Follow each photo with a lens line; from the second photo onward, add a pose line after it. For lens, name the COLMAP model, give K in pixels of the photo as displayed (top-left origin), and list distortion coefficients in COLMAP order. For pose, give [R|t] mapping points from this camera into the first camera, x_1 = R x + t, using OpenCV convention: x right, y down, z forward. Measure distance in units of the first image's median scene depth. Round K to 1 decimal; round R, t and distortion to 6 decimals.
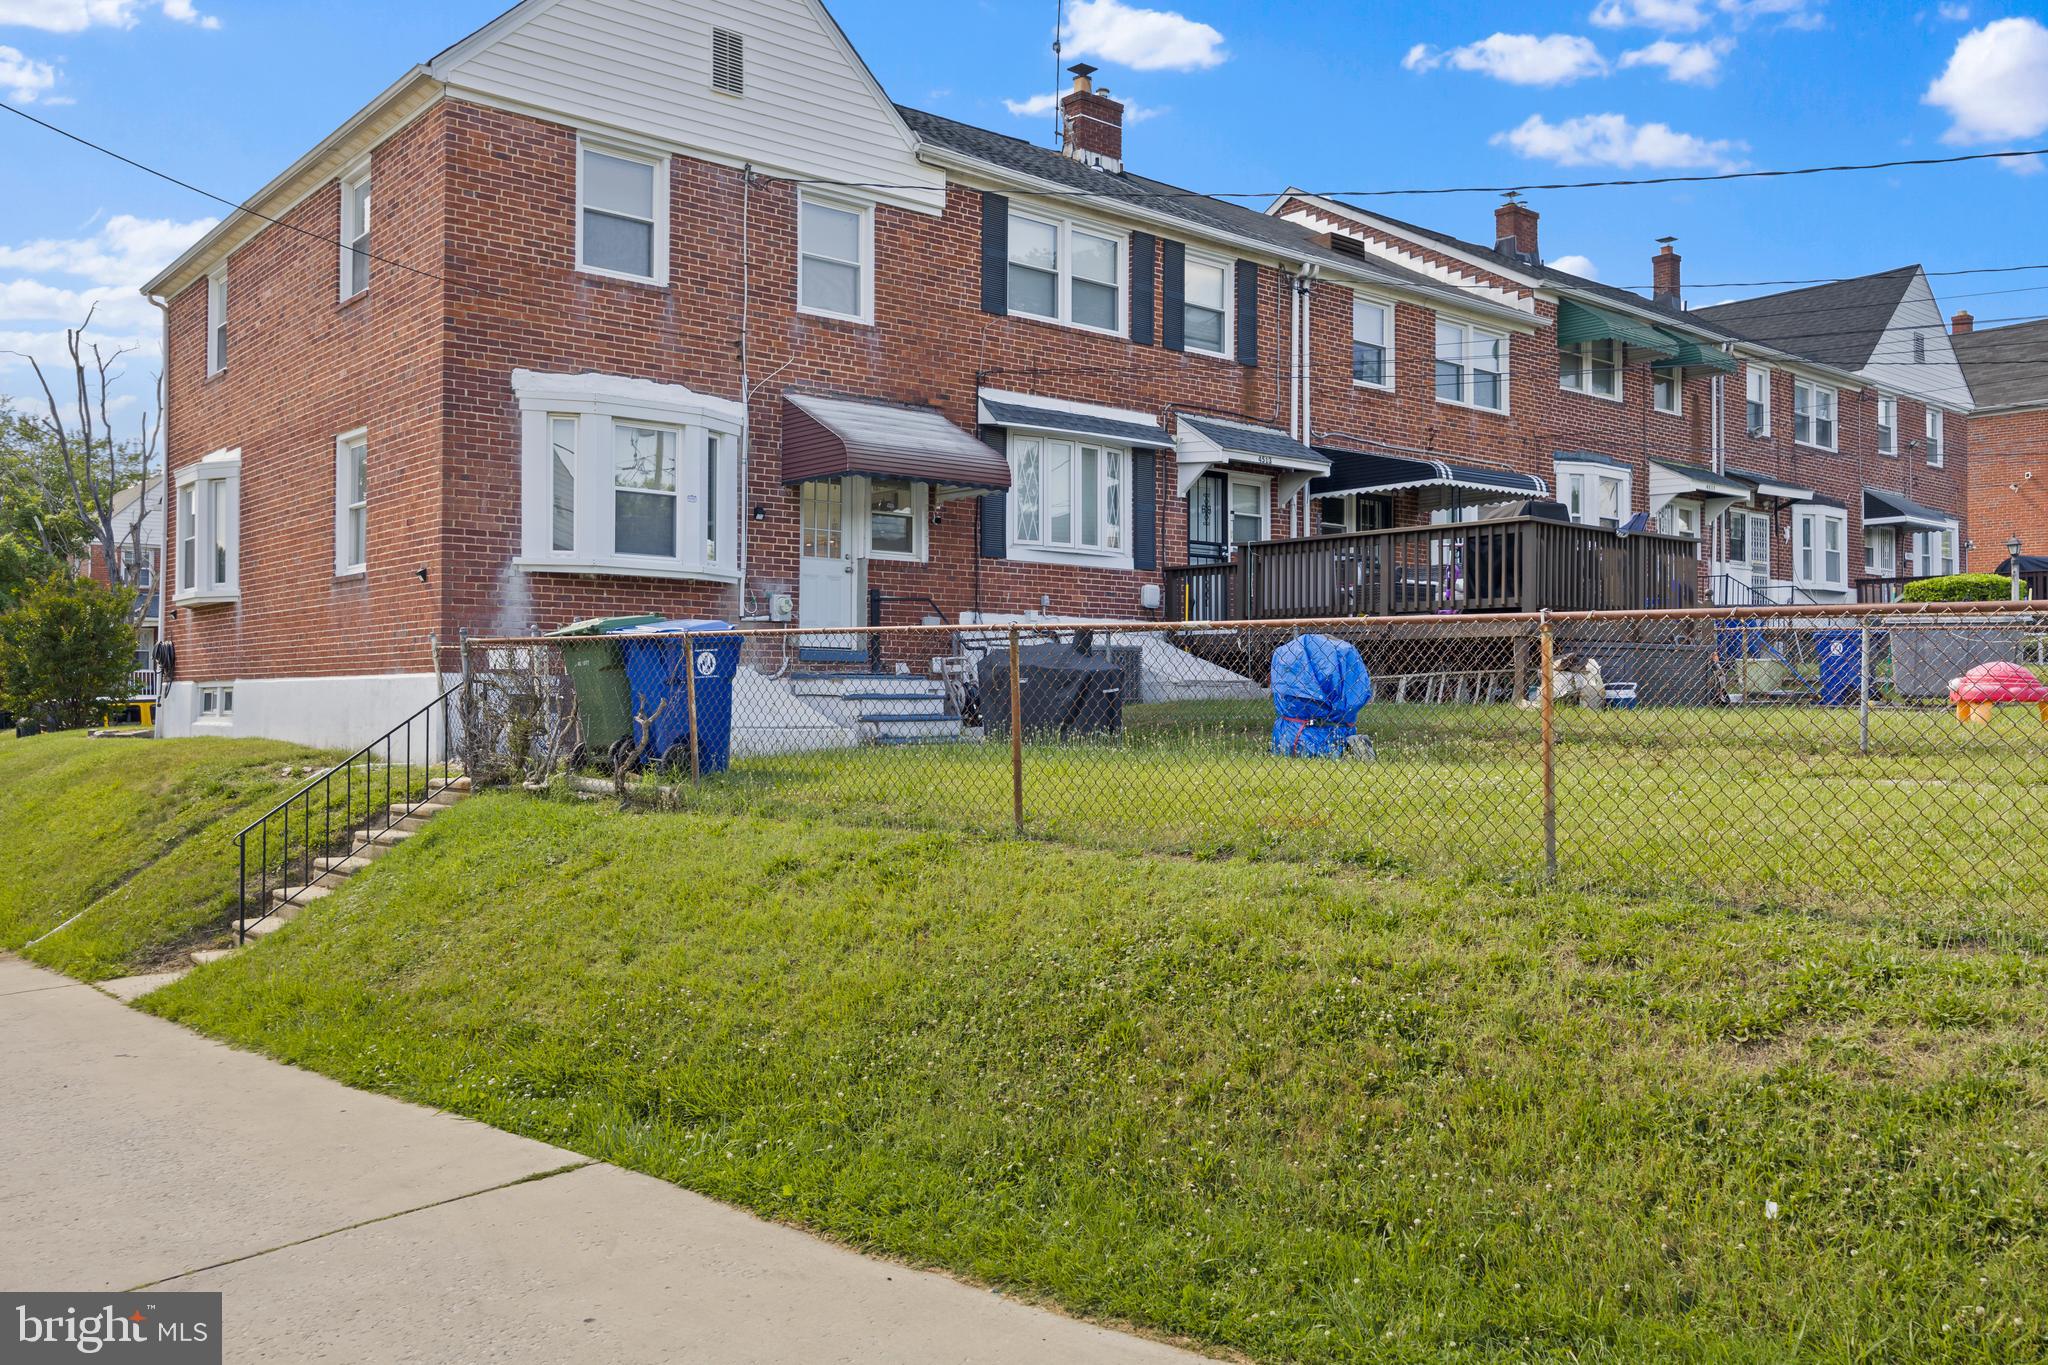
lens RADIAL K [[1629.3, 0, 1010.8], [0, 1629.3, 687.9], [0, 0, 1]] dist [-0.005316, 0.002352]
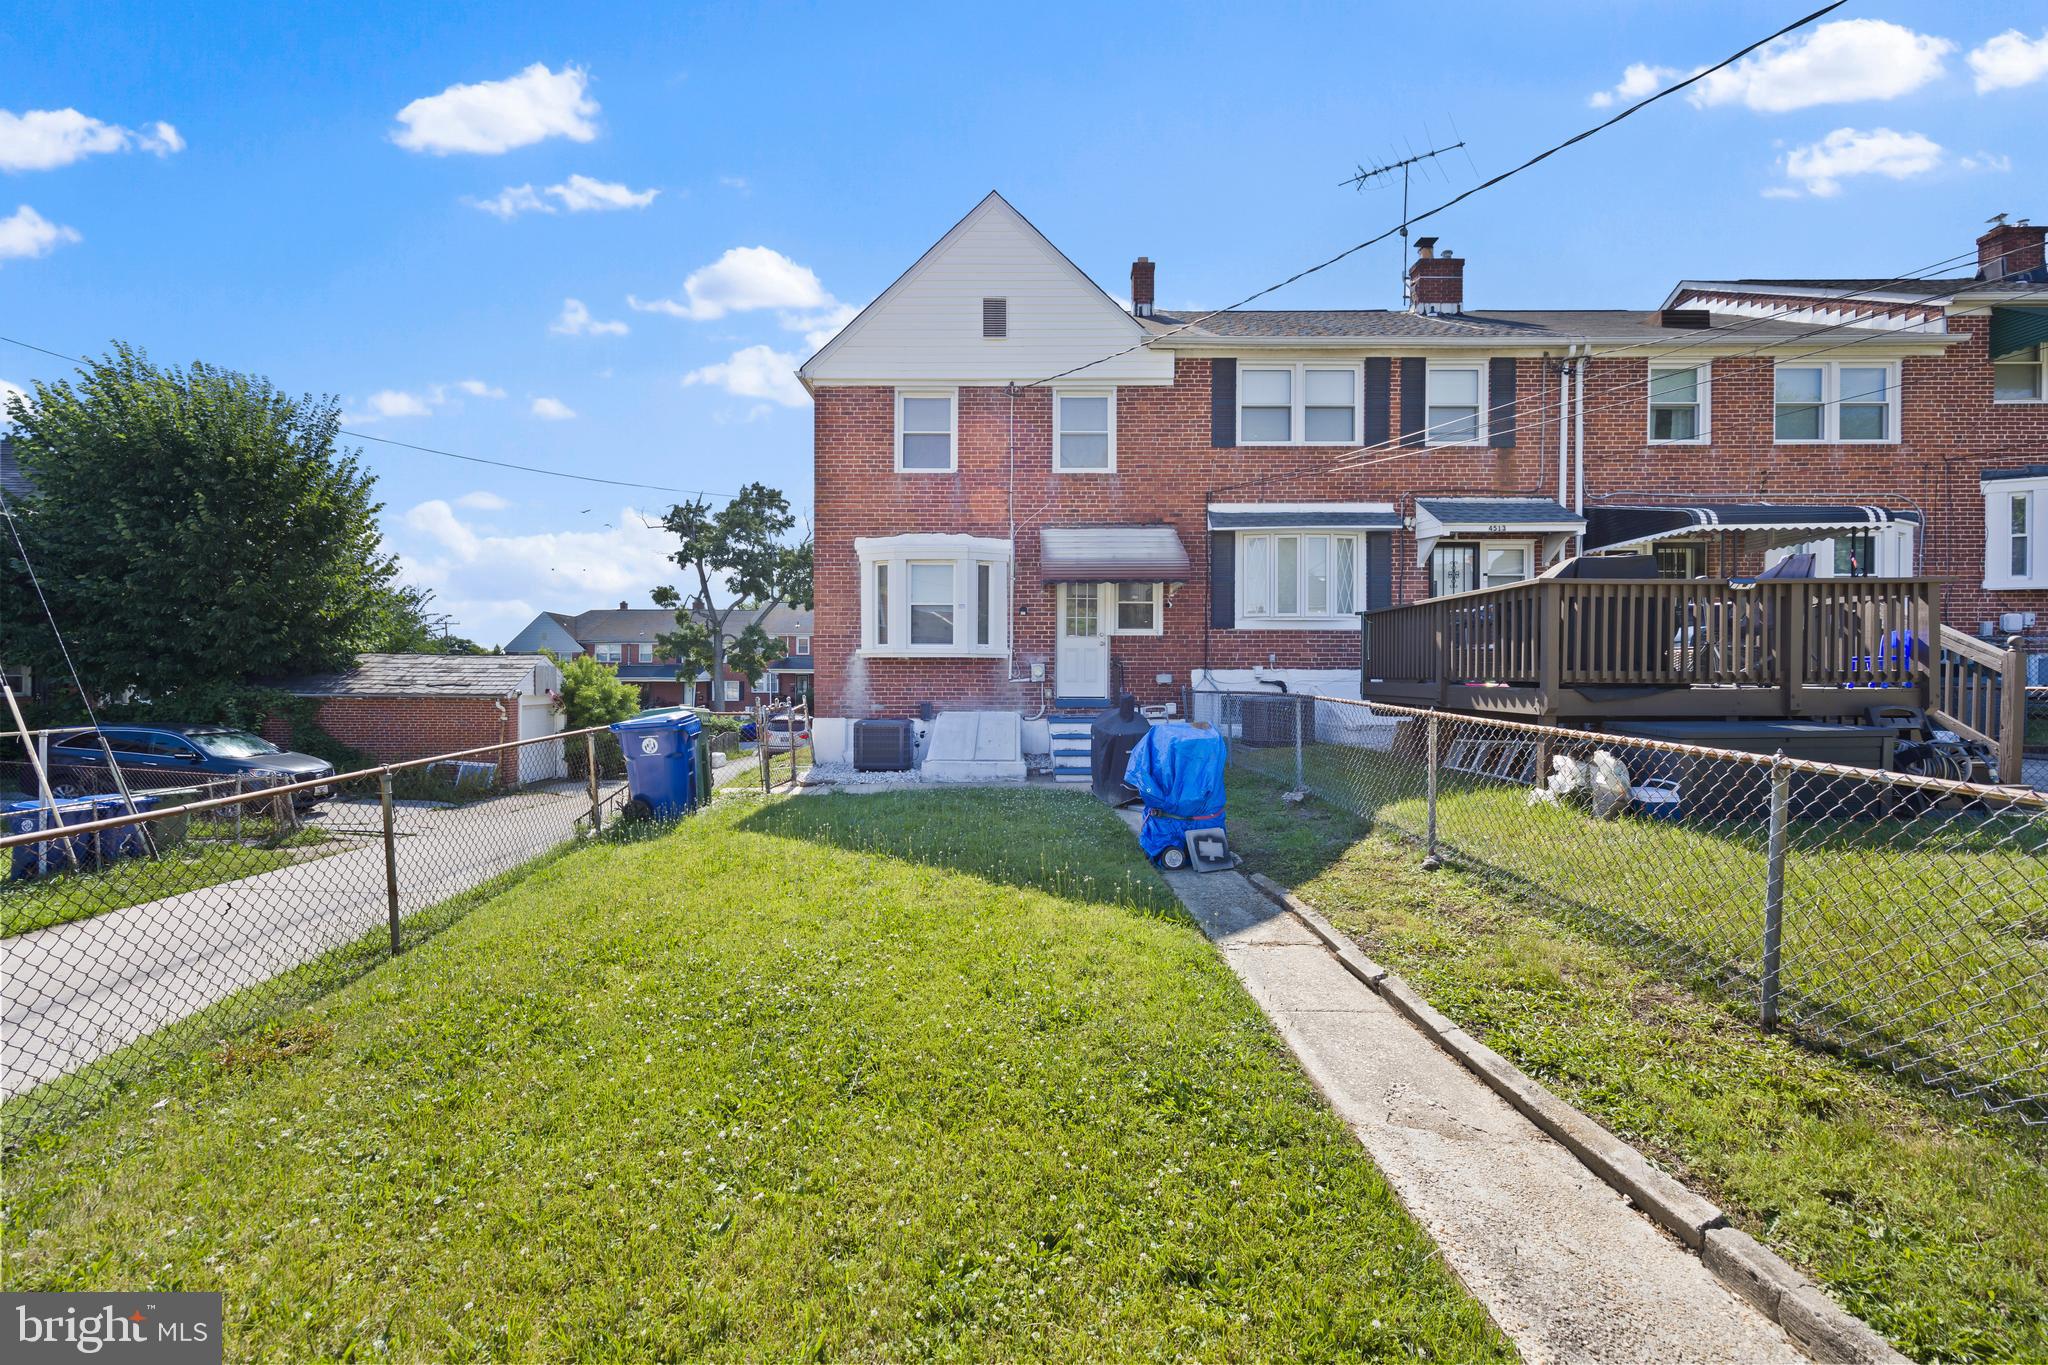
lens RADIAL K [[813.6, 0, 1002.2], [0, 813.6, 681.6], [0, 0, 1]] dist [-0.004454, 0.000250]
pose [[0.754452, 0.000284, -0.656355, 0.310369], [0.007050, 0.999939, 0.008537, -0.045315], [0.656317, -0.011068, 0.754404, 0.391438]]
